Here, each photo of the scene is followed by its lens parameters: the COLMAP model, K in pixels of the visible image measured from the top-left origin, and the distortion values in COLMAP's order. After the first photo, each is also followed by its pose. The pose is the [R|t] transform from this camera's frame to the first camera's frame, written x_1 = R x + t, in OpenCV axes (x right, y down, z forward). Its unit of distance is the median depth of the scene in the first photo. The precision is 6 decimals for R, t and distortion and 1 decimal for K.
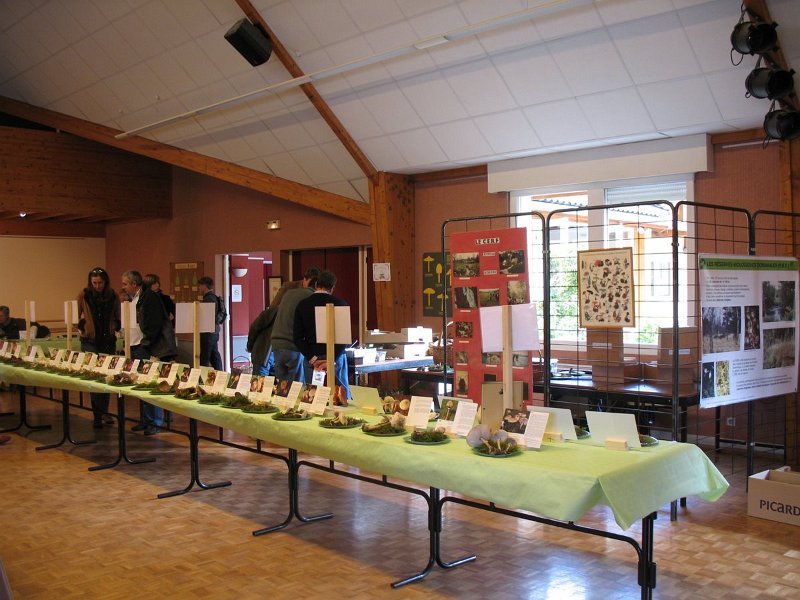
lens RADIAL K [[828.8, 0, 400.0], [0, 828.8, 300.0], [0, 0, 1]] dist [-0.188041, 0.214069]
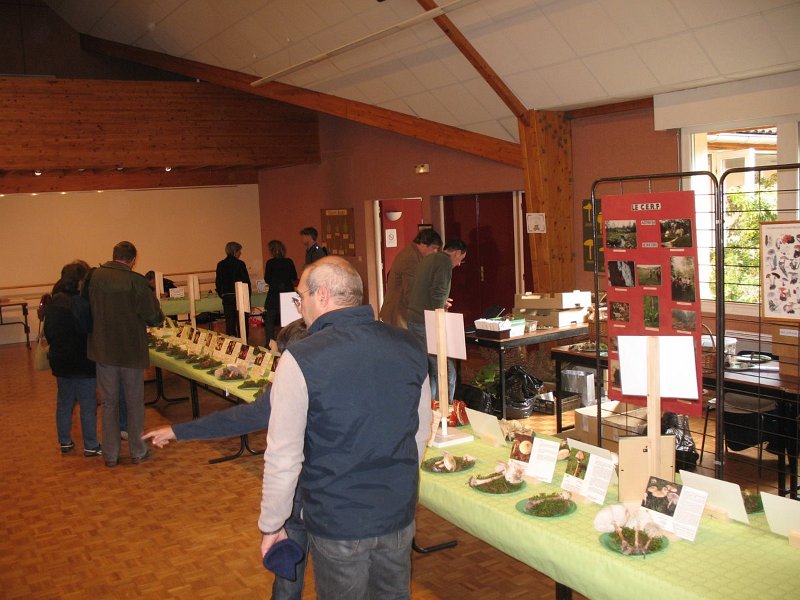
lens RADIAL K [[828.8, 0, 400.0], [0, 828.8, 300.0], [0, 0, 1]] dist [-0.188041, 0.214069]
pose [[0.975889, -0.013518, -0.217850, 0.030833], [0.035000, 0.994856, 0.095057, -0.046666], [0.215445, -0.100390, 0.971342, 0.112590]]
